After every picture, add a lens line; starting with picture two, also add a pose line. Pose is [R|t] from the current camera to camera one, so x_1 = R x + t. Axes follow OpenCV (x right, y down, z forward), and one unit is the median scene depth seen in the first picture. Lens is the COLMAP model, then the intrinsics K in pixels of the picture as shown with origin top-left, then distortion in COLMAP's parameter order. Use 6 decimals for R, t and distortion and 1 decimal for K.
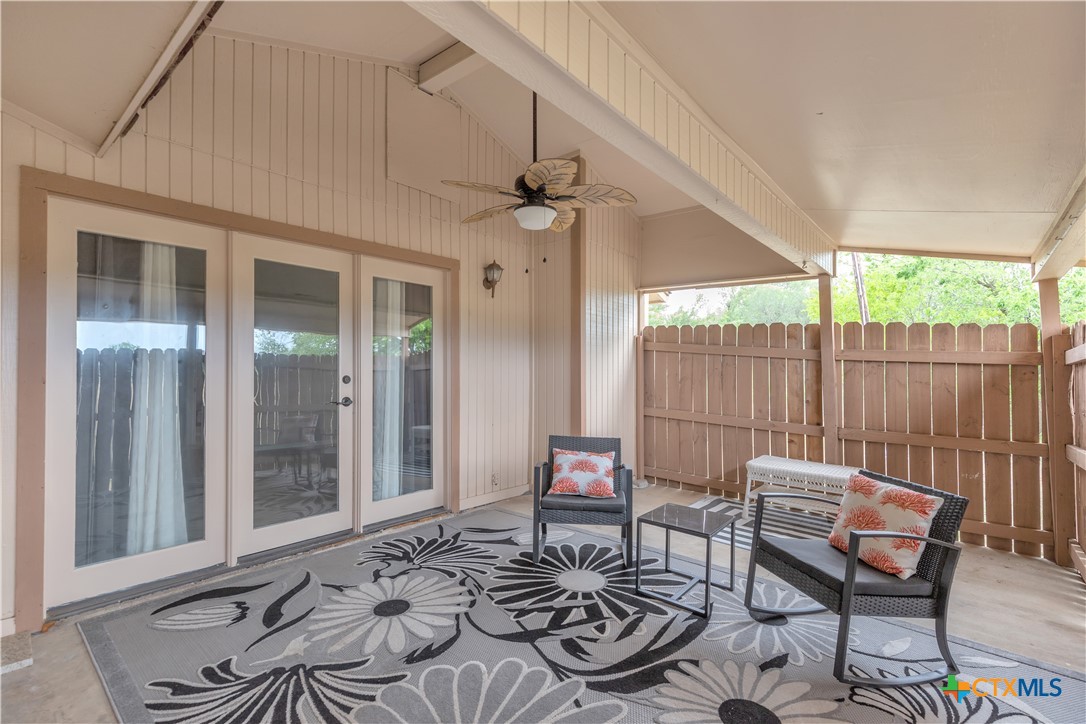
lens RADIAL K [[490.4, 0, 542.9], [0, 490.4, 364.3], [0, 0, 1]] dist [0.007088, 0.000254]
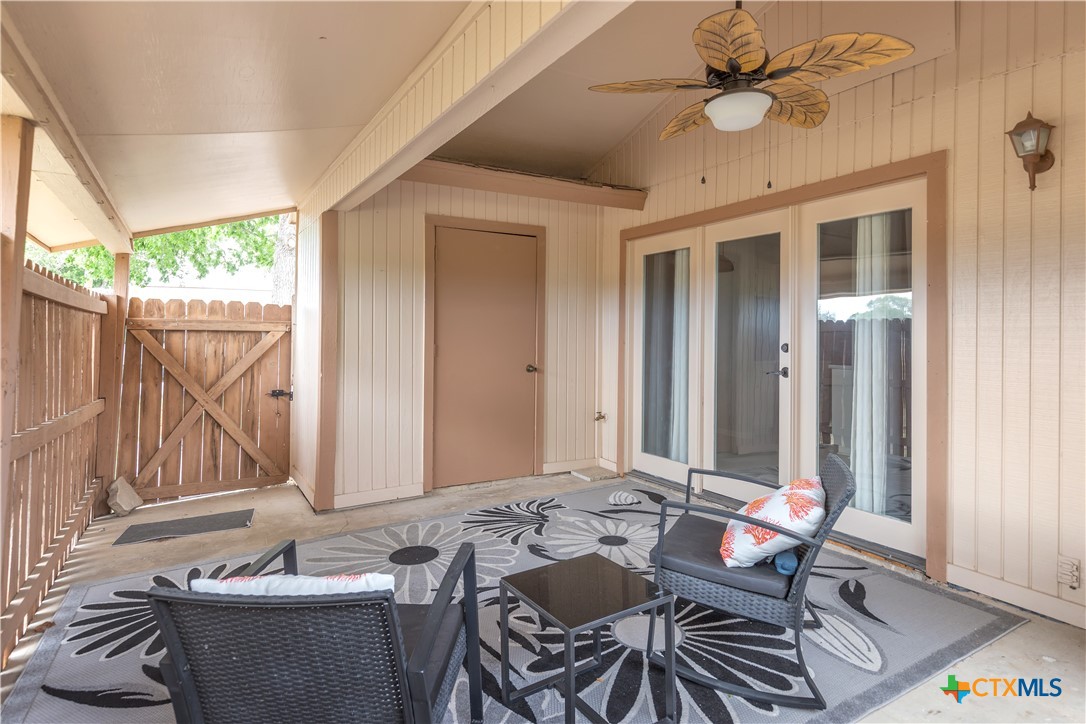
lens RADIAL K [[583.5, 0, 545.5], [0, 583.5, 331.1], [0, 0, 1]] dist [0.034618, 0.000040]
pose [[-0.312430, -0.008677, -0.949901, 0.780853], [0.009810, 0.999875, -0.012360, 0.009109], [0.949890, -0.013180, -0.312306, 0.937941]]
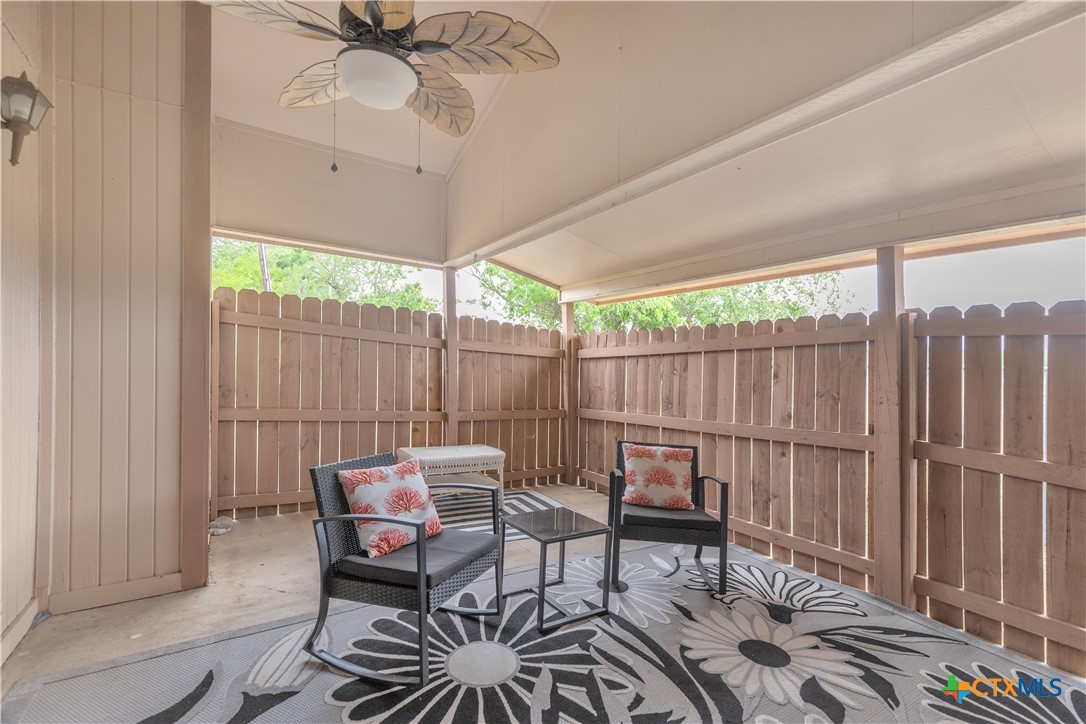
lens RADIAL K [[490.4, 0, 542.9], [0, 490.4, 364.3], [0, 0, 1]] dist [0.007088, 0.000254]
pose [[0.299336, 0.002033, 0.954146, -0.463668], [-0.039045, 0.999186, 0.010121, 0.007060], [-0.953349, -0.040284, 0.299172, 0.603398]]
